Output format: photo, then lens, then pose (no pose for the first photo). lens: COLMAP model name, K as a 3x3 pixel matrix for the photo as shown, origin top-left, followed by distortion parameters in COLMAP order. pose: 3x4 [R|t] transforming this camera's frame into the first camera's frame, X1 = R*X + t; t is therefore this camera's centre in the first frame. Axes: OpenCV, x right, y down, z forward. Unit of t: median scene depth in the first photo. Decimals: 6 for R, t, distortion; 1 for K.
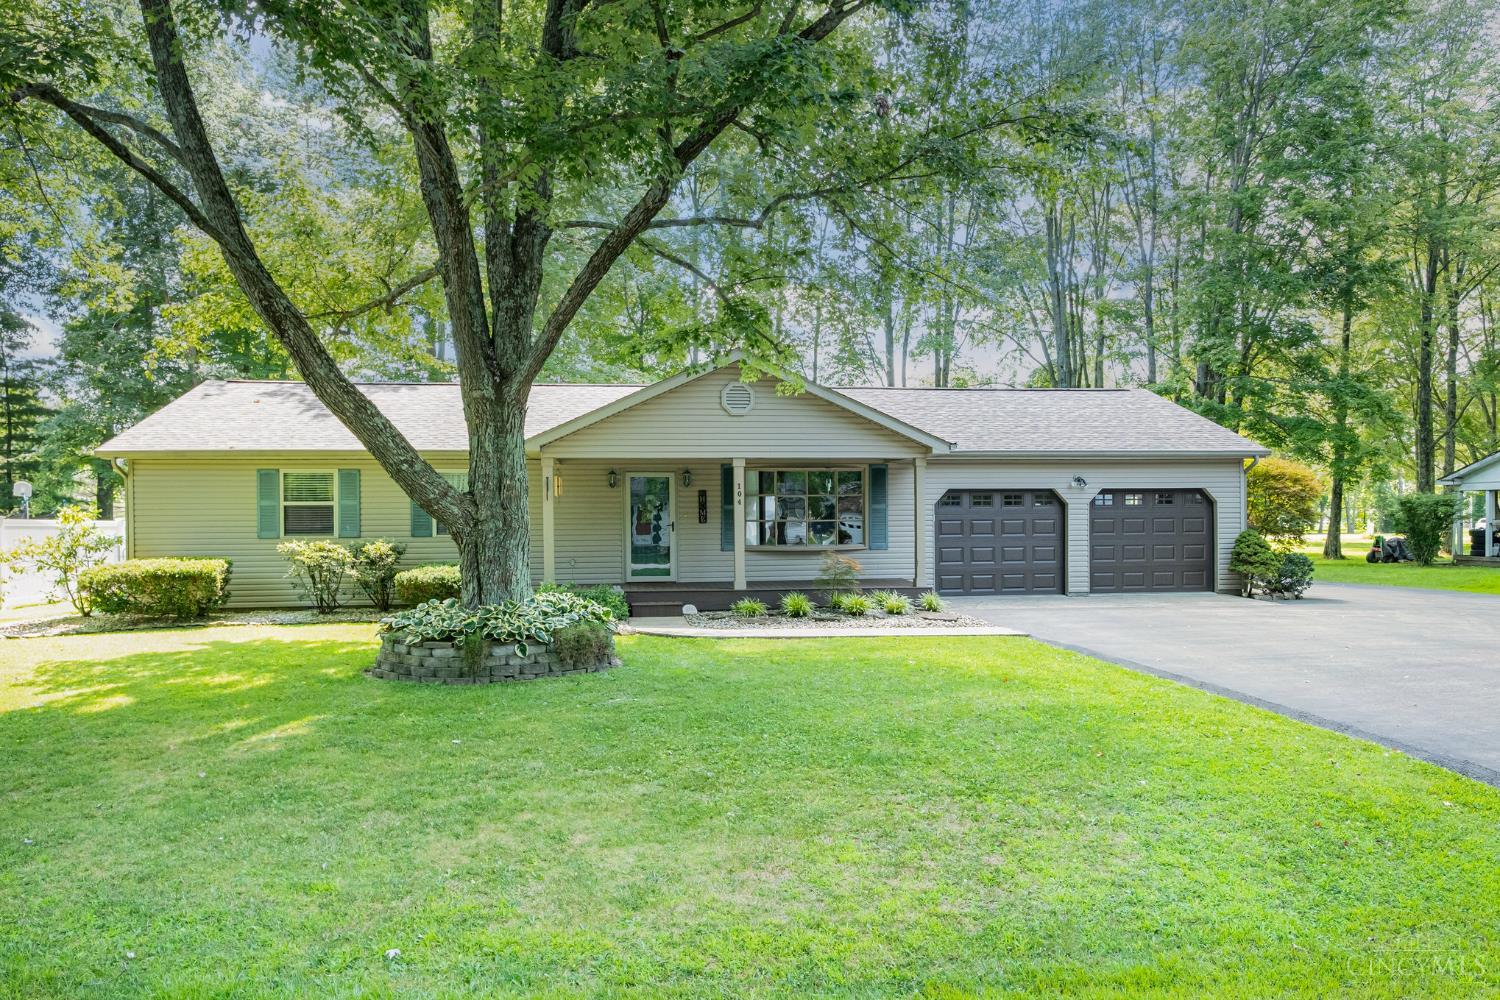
lens RADIAL K [[992.3, 0, 749.8], [0, 992.3, 503.5], [0, 0, 1]] dist [0.003309, 0.000105]
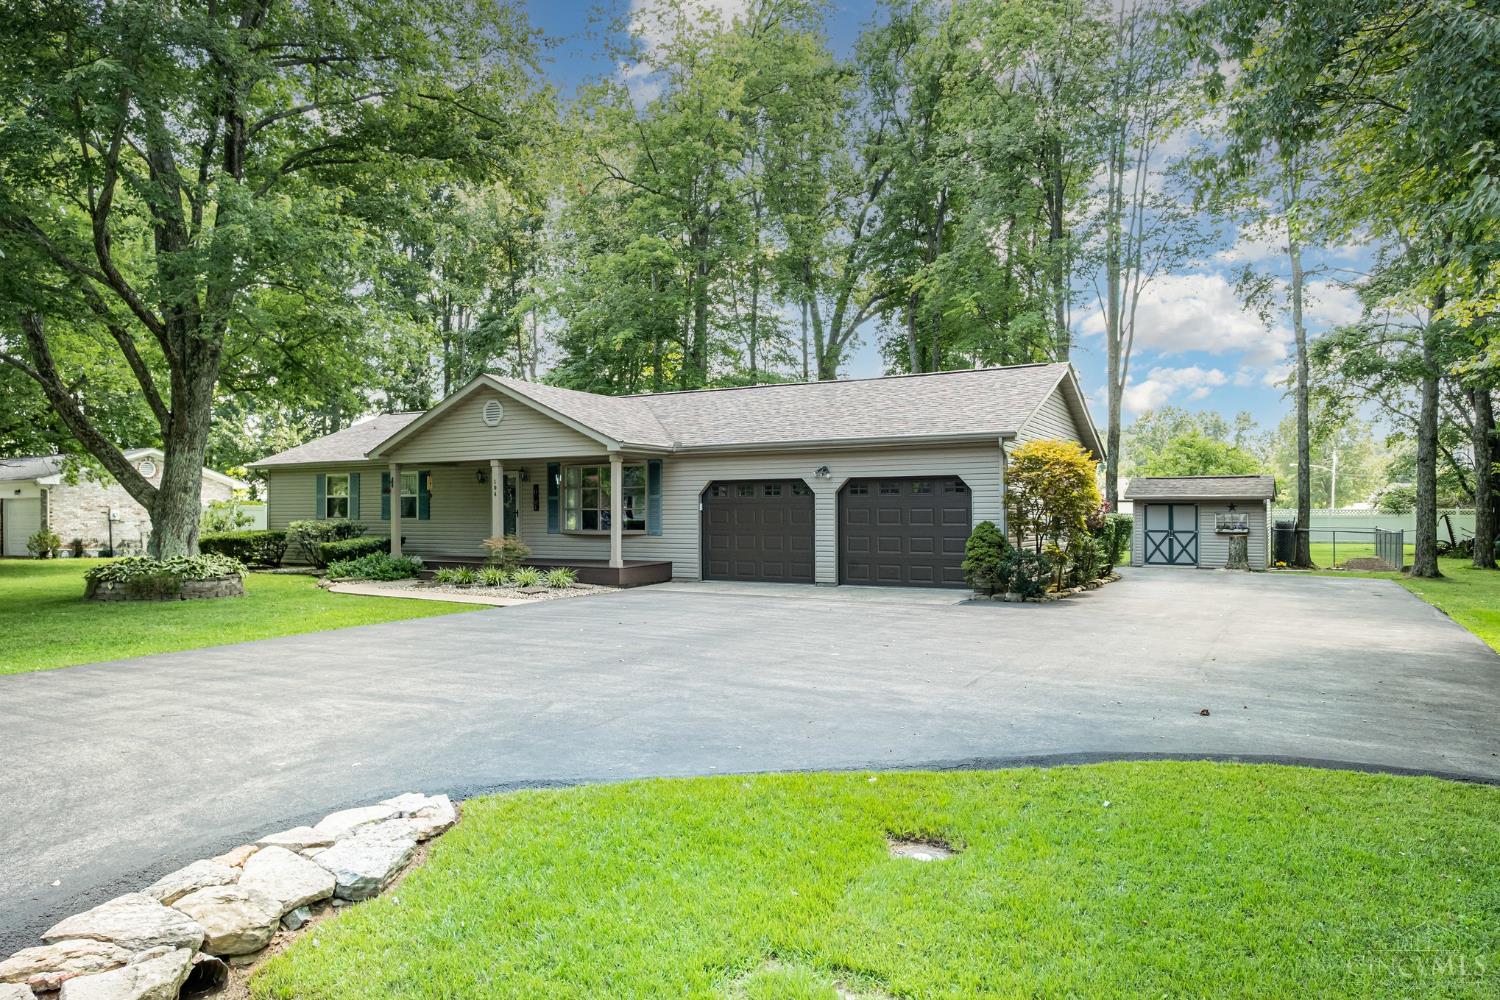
lens RADIAL K [[992.3, 0, 749.6], [0, 992.3, 500.2], [0, 0, 1]] dist [0.003309, 0.000105]
pose [[0.792539, -0.000358, -0.609821, 0.881645], [0.007031, 0.999939, 0.008552, -0.002169], [0.609780, -0.011066, 0.792493, 0.166480]]
